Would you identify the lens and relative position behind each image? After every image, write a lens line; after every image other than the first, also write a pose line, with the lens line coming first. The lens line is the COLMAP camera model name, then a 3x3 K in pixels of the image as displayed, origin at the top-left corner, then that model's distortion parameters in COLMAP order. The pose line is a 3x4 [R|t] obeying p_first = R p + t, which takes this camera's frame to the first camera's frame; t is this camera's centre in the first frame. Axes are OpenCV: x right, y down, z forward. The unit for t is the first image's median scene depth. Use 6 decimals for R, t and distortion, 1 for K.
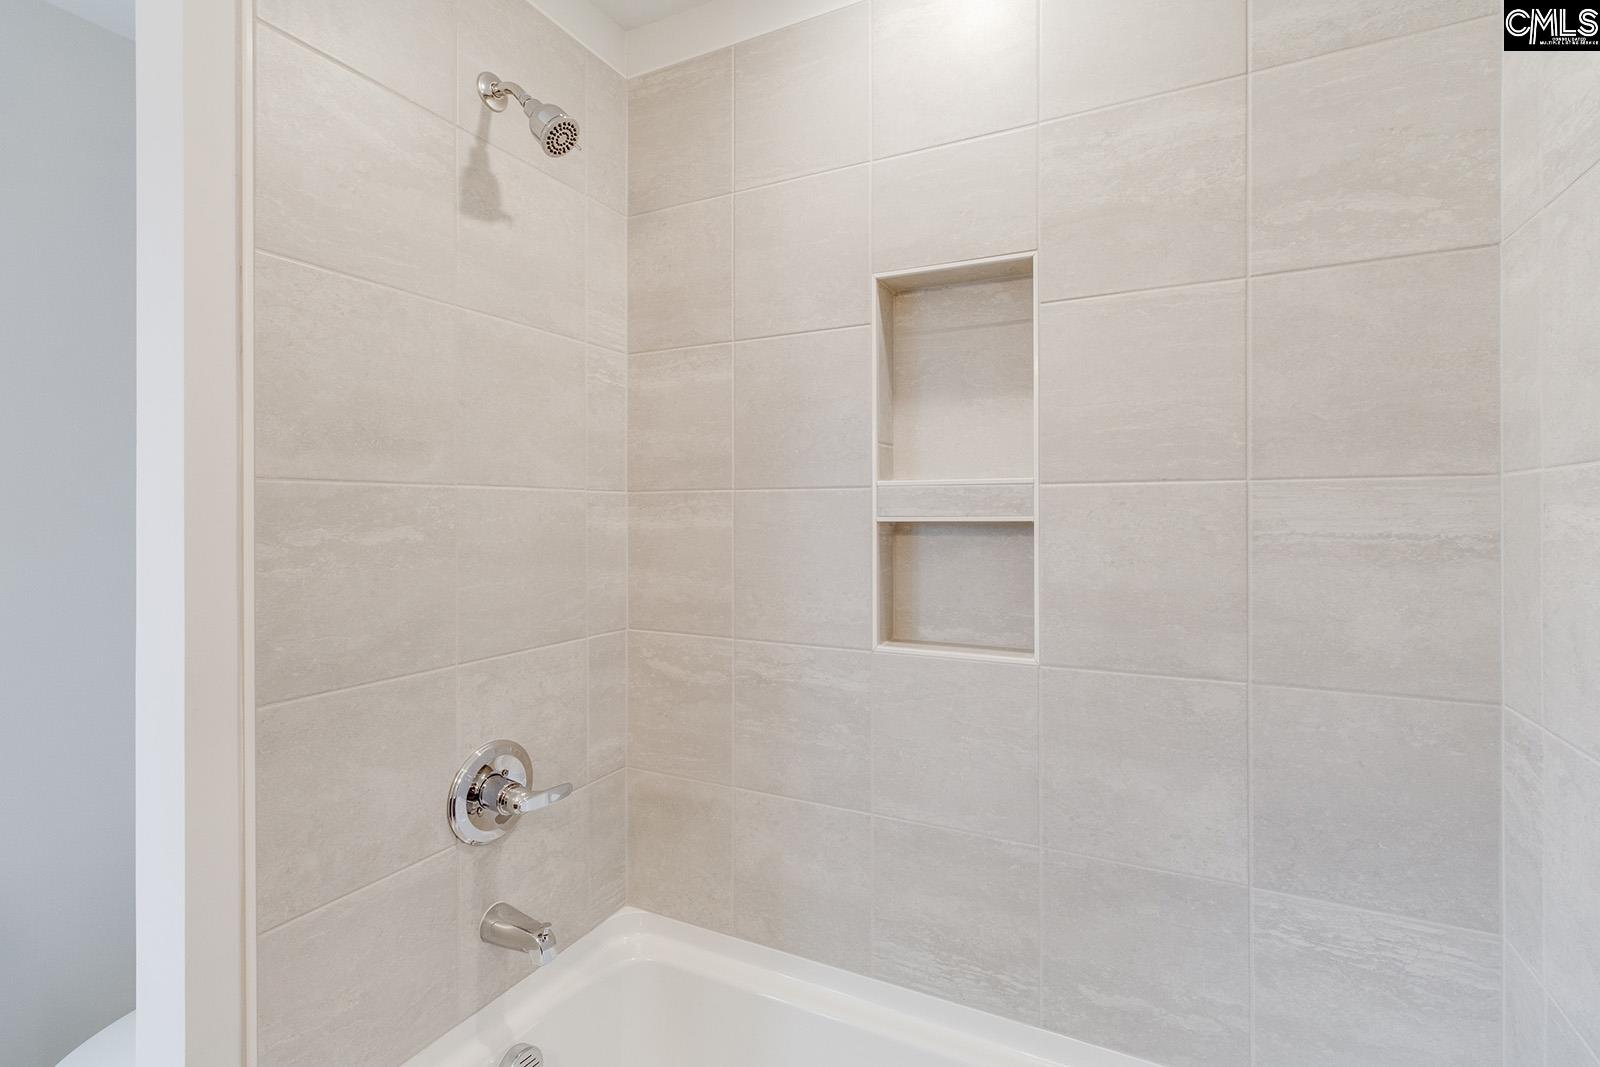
lens RADIAL K [[730.4, 0, 800.4], [0, 730.4, 522.1], [0, 0, 1]] dist [0.000596, -0.000328]
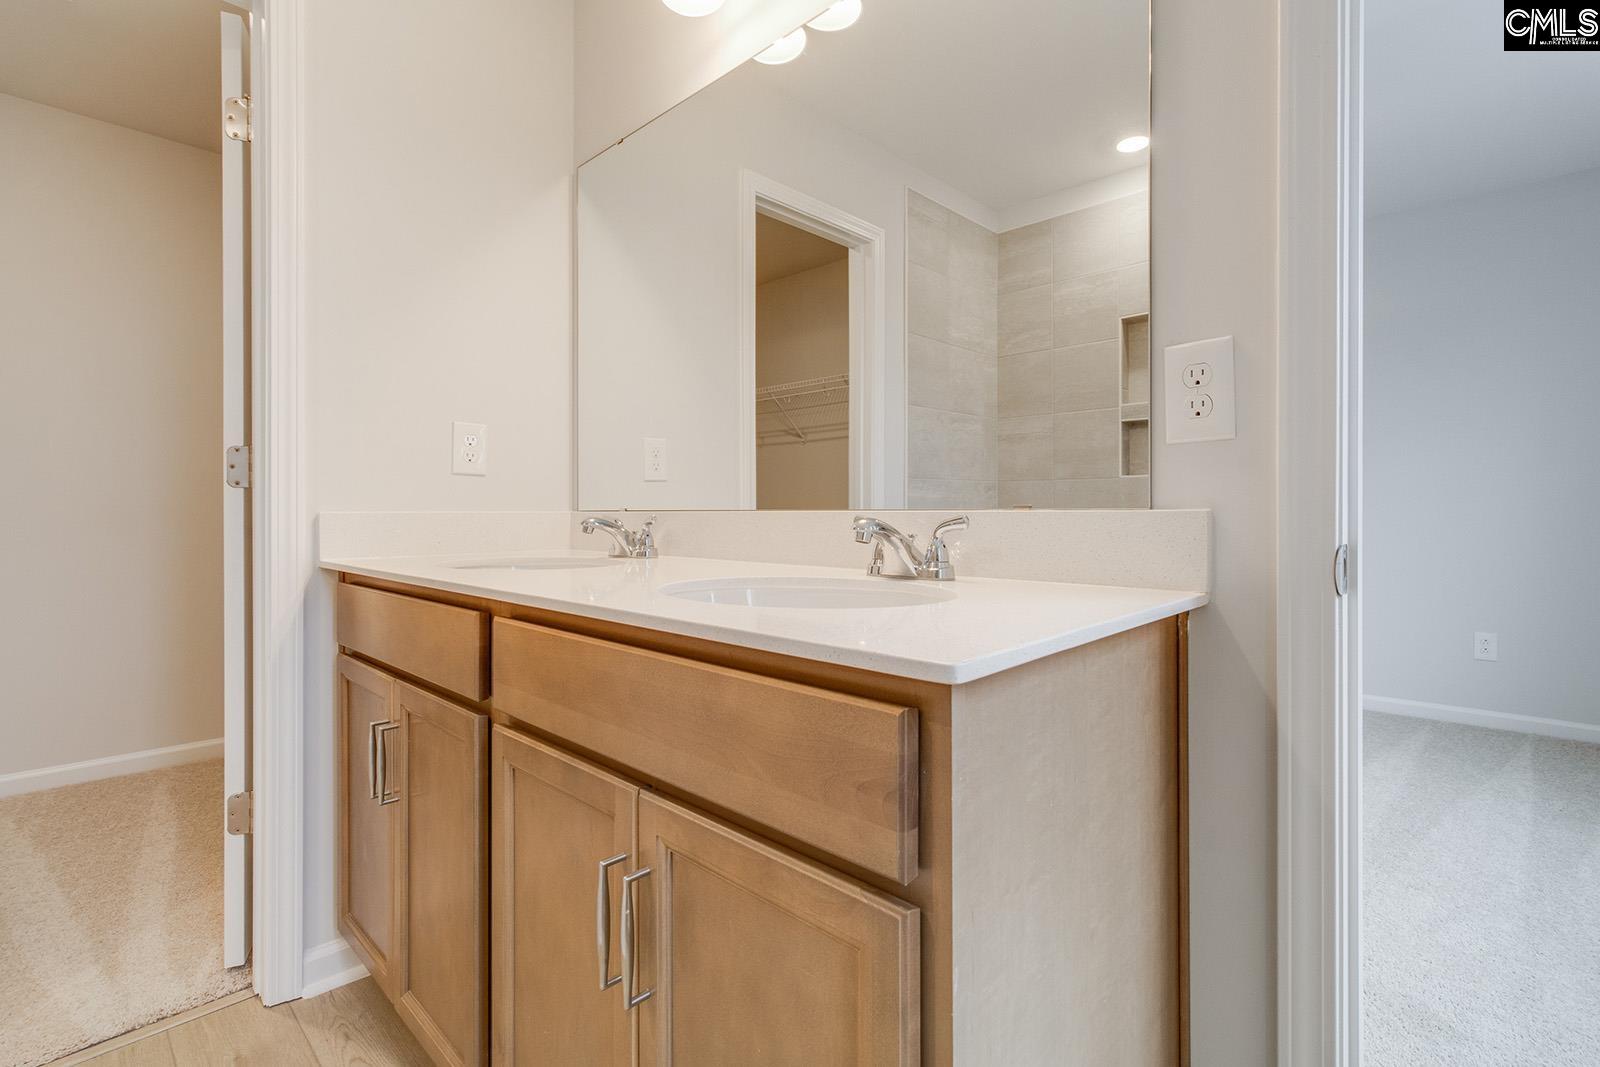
lens RADIAL K [[730.4, 0, 802.8], [0, 730.4, 531.8], [0, 0, 1]] dist [0.000596, -0.000328]
pose [[0.956152, -0.001051, -0.292871, -0.181283], [-0.001829, 0.999953, -0.009561, 0.370989], [0.292867, 0.009678, 0.956104, -1.499847]]
